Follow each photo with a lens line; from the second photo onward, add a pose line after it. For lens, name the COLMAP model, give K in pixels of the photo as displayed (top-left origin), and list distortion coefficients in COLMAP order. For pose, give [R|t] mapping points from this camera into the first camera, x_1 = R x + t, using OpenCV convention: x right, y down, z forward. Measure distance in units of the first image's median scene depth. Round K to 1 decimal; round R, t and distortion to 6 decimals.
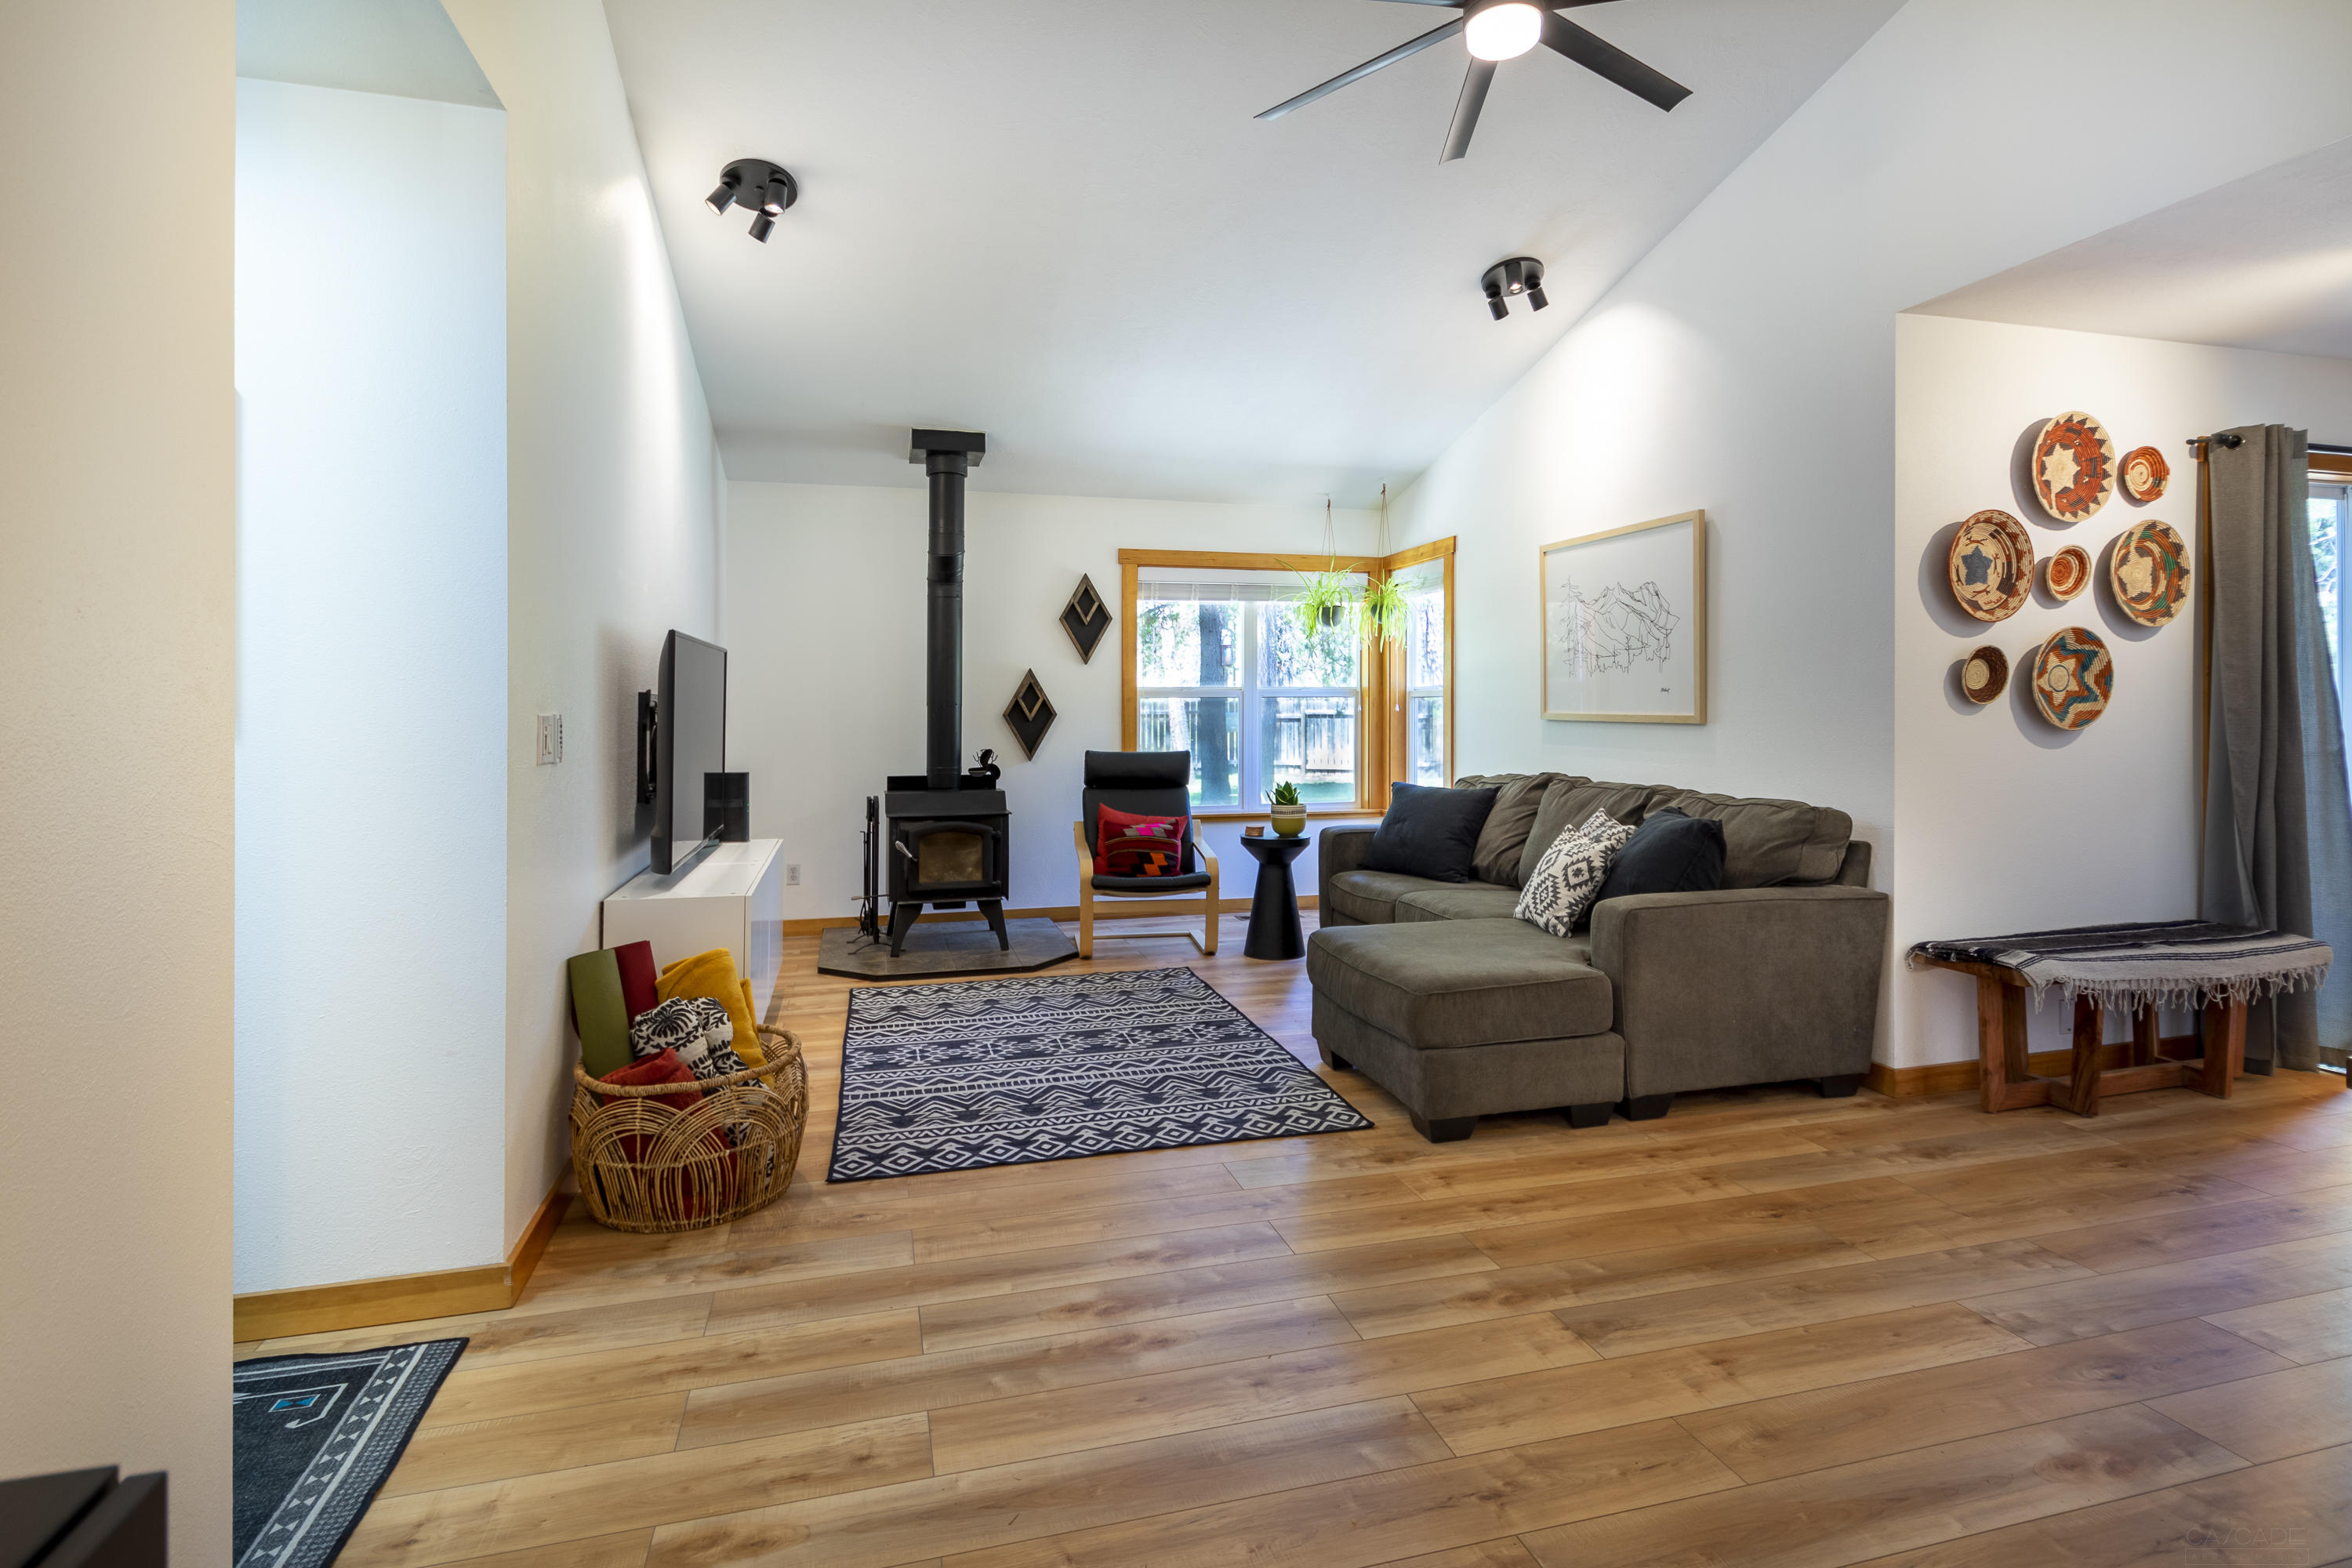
lens RADIAL K [[1127.5, 0, 1151.6], [0, 1127.5, 706.8], [0, 0, 1]] dist [-0.002341, -0.001994]
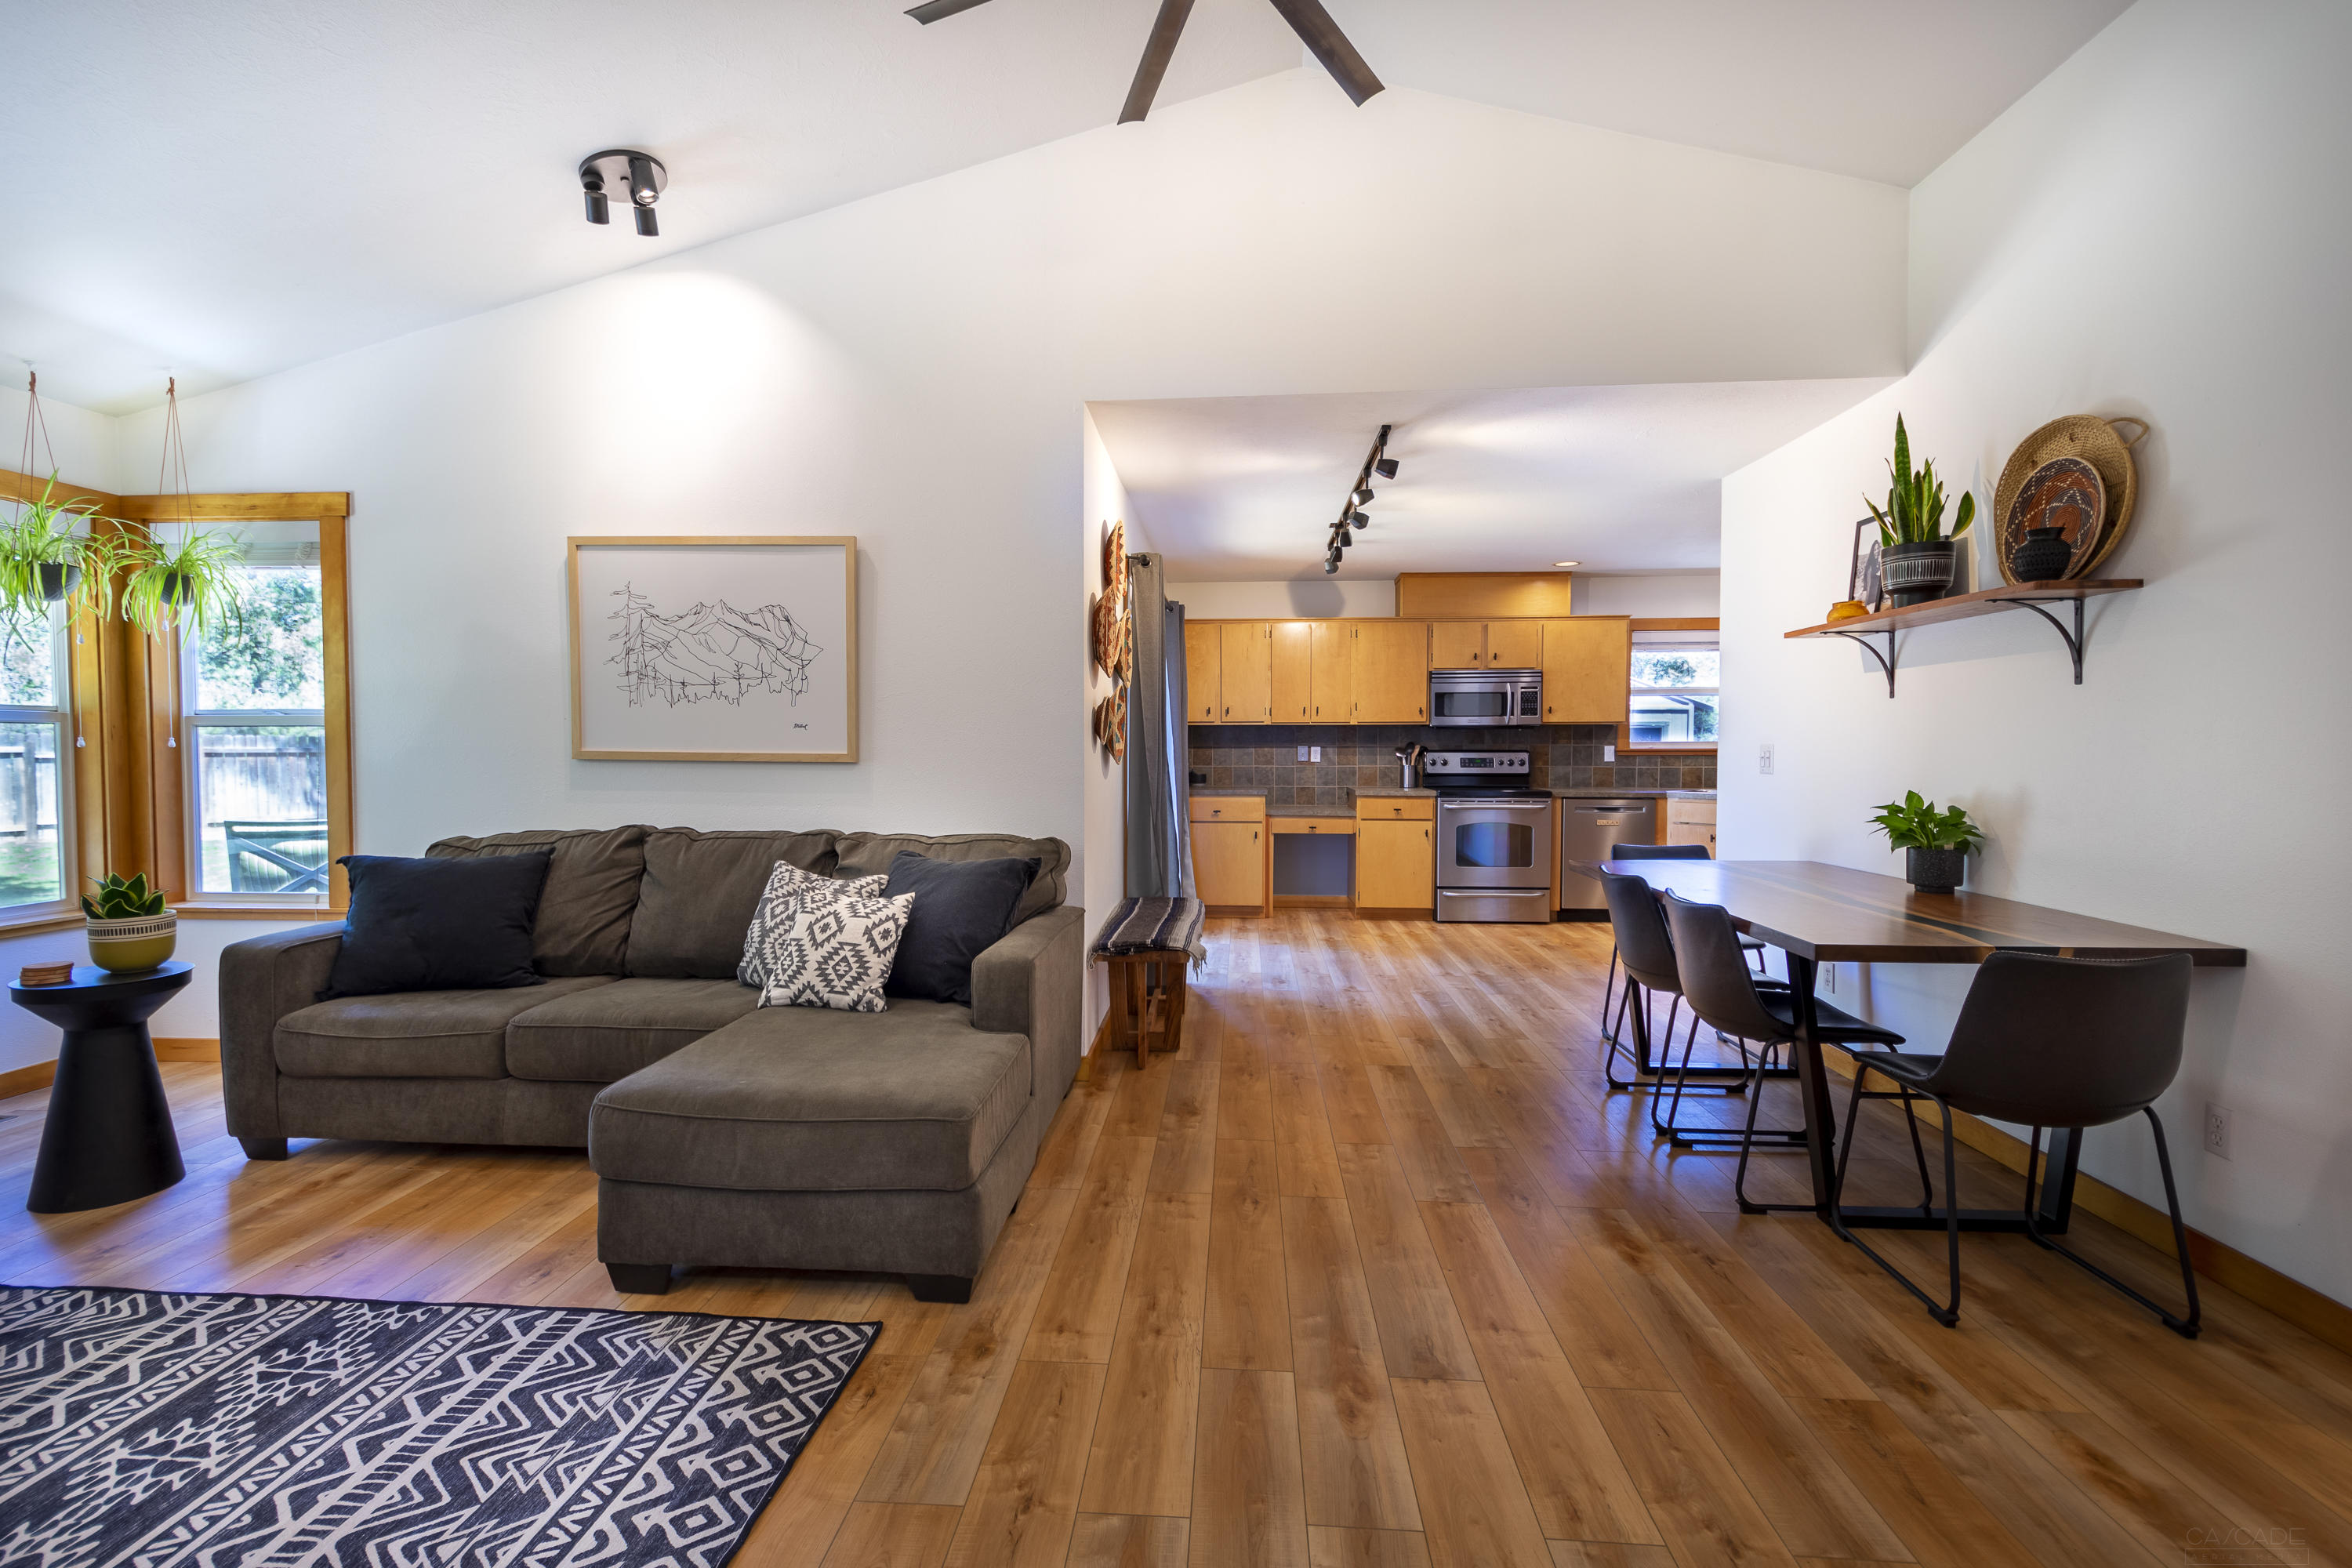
lens RADIAL K [[1073.5, 0, 1150.4], [0, 1073.5, 780.9], [0, 0, 1]] dist [0.010349, -0.002632]
pose [[0.326541, -0.026869, 0.944801, -0.331075], [-0.005723, 0.999521, 0.030403, 0.001957], [-0.945166, -0.015335, 0.326231, 0.528838]]
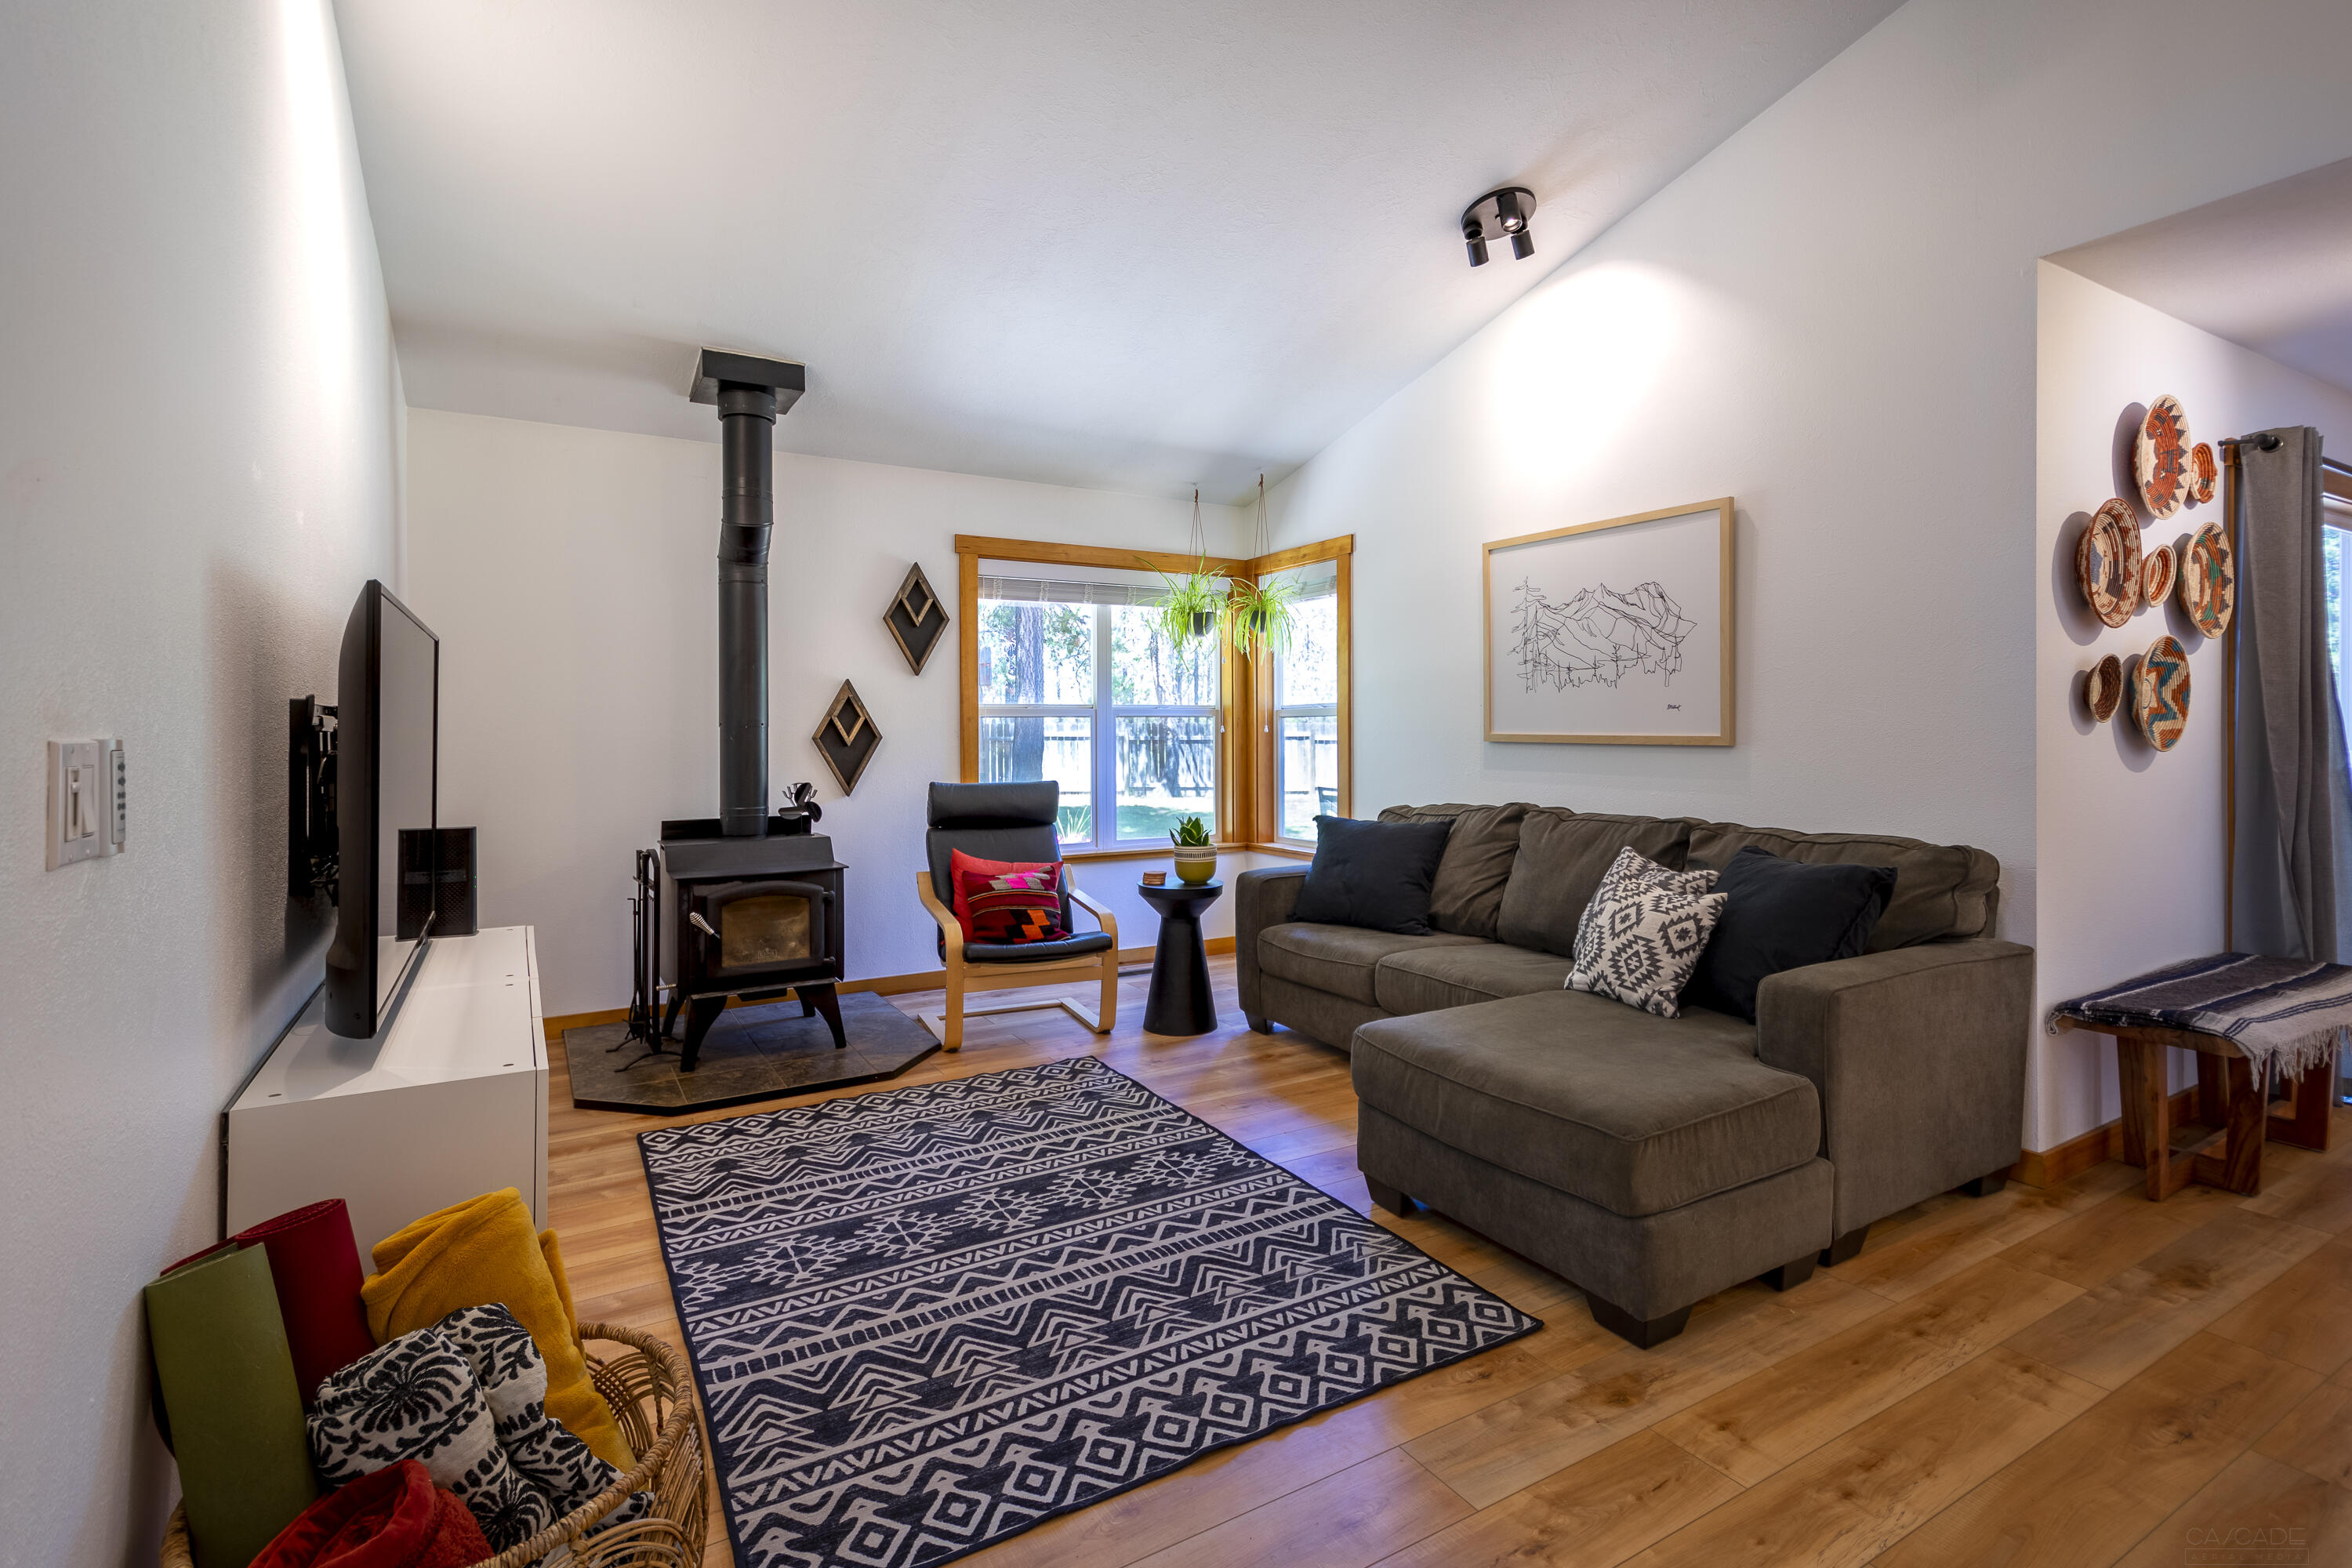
lens RADIAL K [[1073.5, 0, 1135.3], [0, 1073.5, 738.6], [0, 0, 1]] dist [0.010349, -0.002632]
pose [[0.963930, -0.003004, 0.266139, -0.191900], [0.000815, 0.999965, 0.008334, 0.002547], [-0.266155, -0.007816, 0.963899, 0.367691]]
